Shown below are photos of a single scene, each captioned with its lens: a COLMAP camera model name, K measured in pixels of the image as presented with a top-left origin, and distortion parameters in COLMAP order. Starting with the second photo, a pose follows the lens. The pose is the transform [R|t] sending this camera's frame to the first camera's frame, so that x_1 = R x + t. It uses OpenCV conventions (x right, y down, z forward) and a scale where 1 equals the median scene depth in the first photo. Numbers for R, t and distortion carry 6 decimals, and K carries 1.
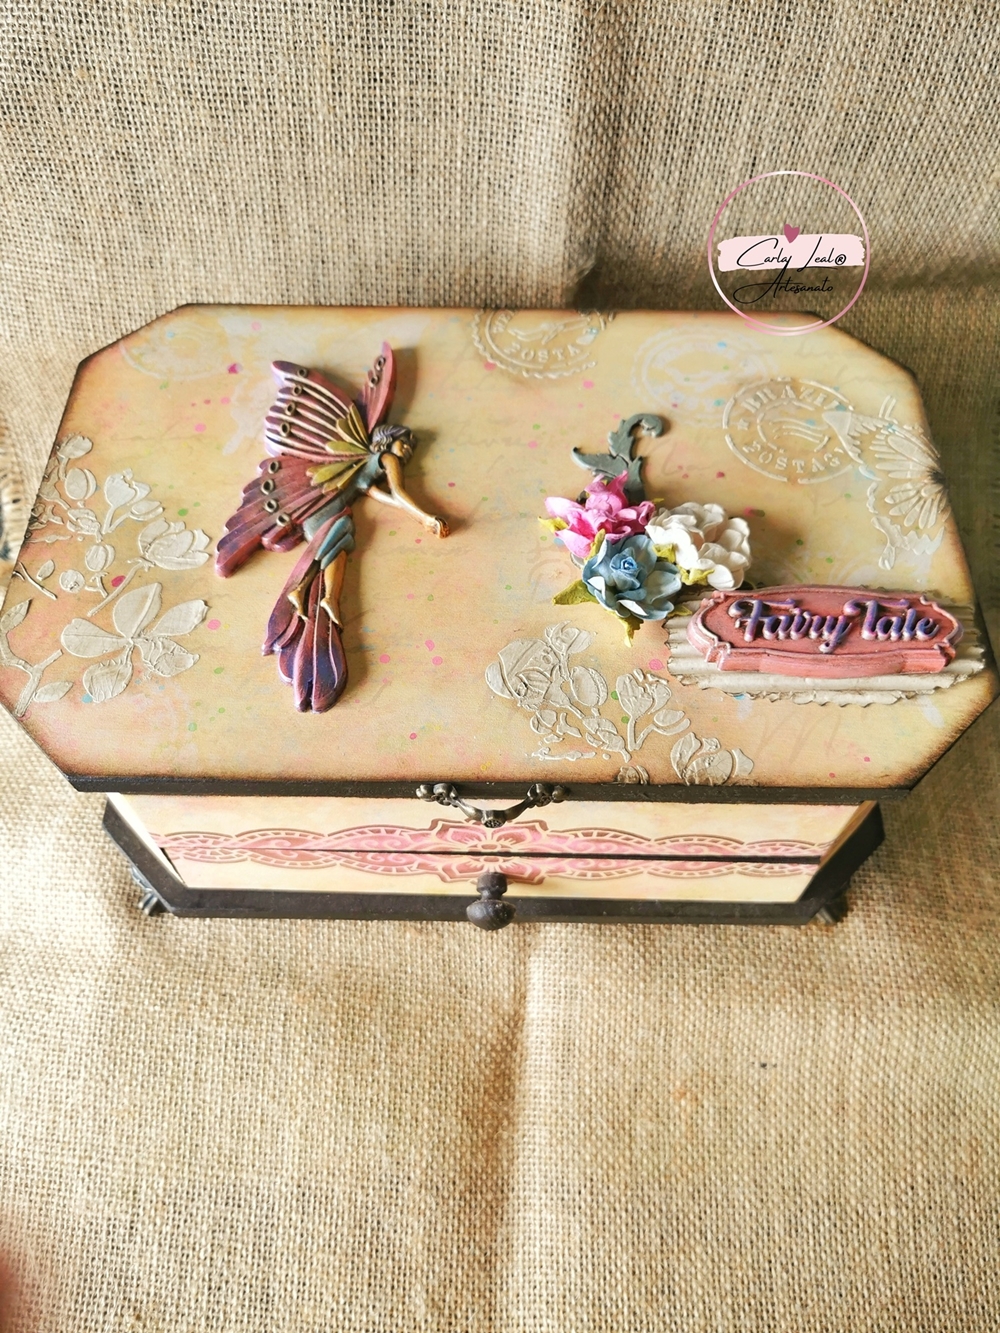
lens RADIAL K [[1018.6, 0, 501.3], [0, 1018.6, 677.3], [0, 0, 1]] dist [0.003321, -0.004038]
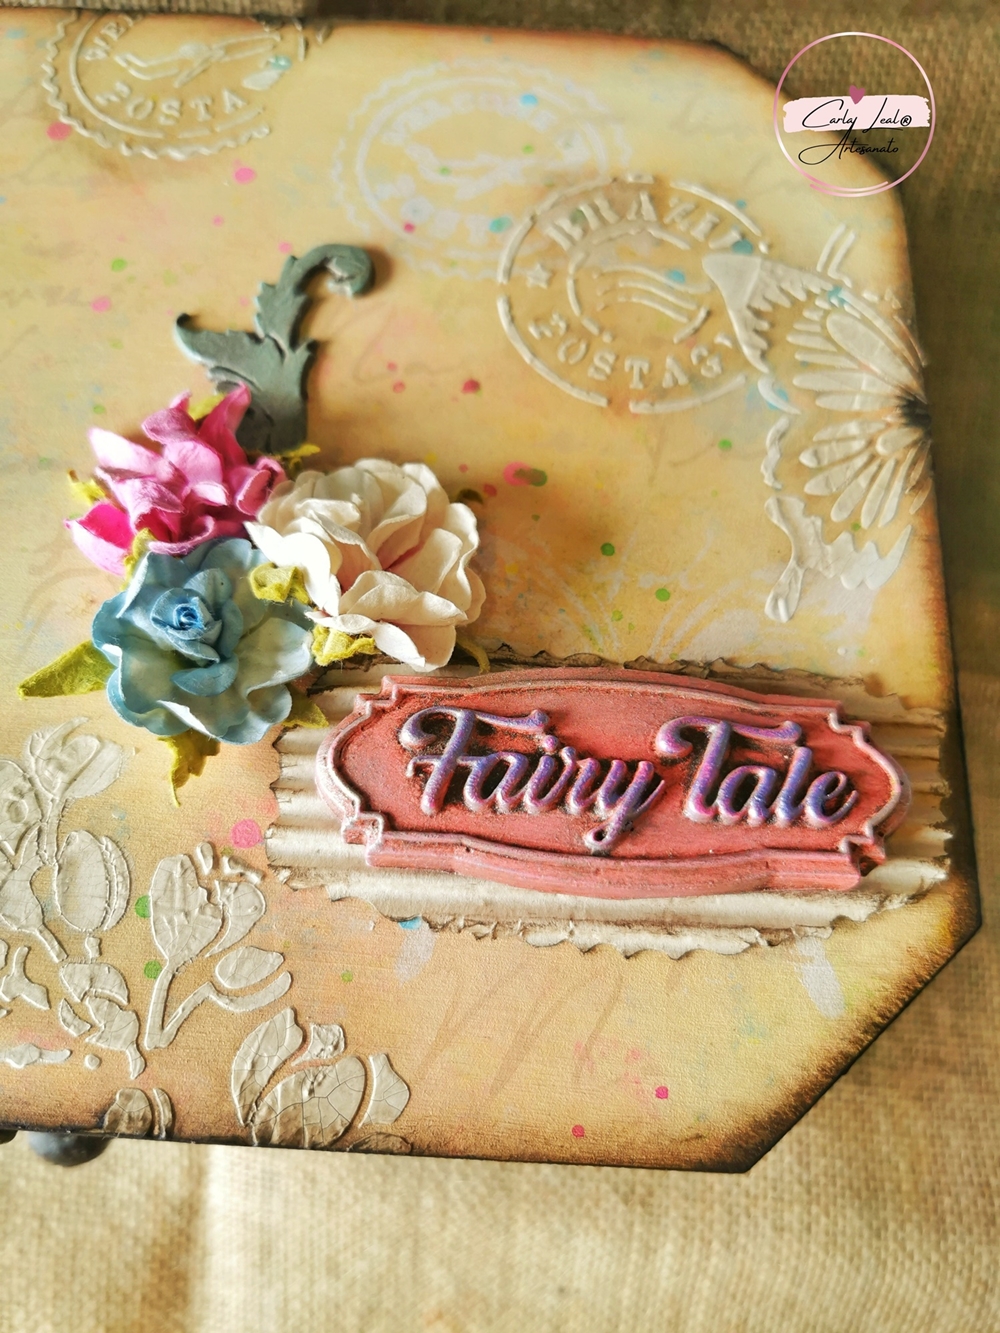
lens RADIAL K [[1059.3, 0, 500.0], [0, 1059.3, 666.5], [0, 0, 1]] dist [-0.028167, -0.017012]
pose [[0.999104, 0.042301, -0.000992, 0.246902], [-0.041380, 0.981715, 0.185802, -0.169648], [0.008833, -0.185595, 0.982587, 0.504029]]
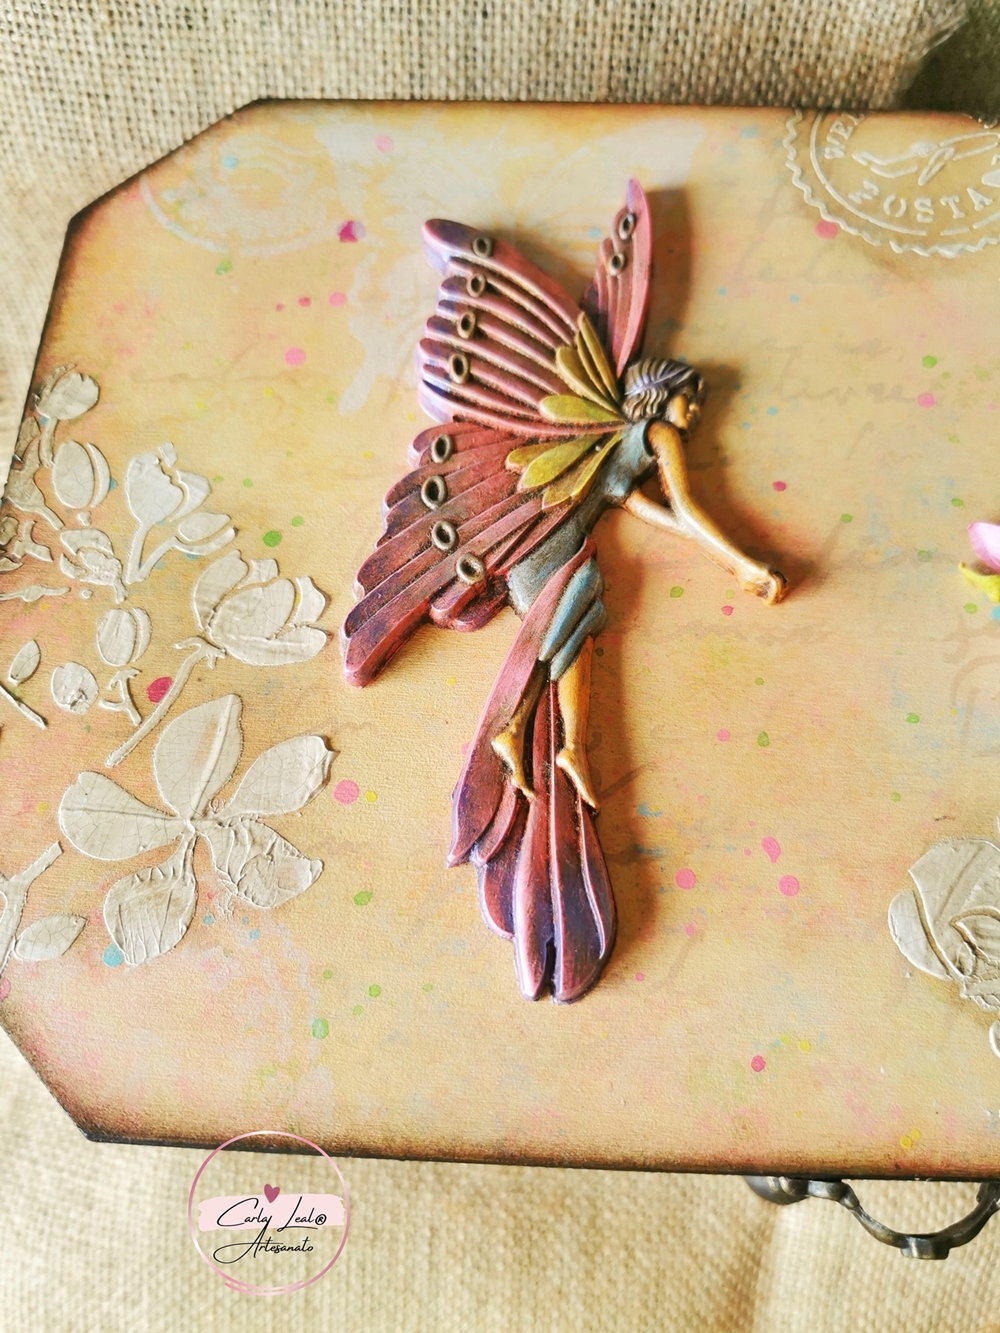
lens RADIAL K [[1046.7, 0, 500.0], [0, 1046.7, 666.5], [0, 0, 1]] dist [-0.009304, -0.034546]
pose [[0.999095, 0.021265, -0.036849, -0.177446], [-0.014034, 0.982376, 0.186385, -0.203723], [0.040163, -0.185700, 0.981785, 0.470613]]
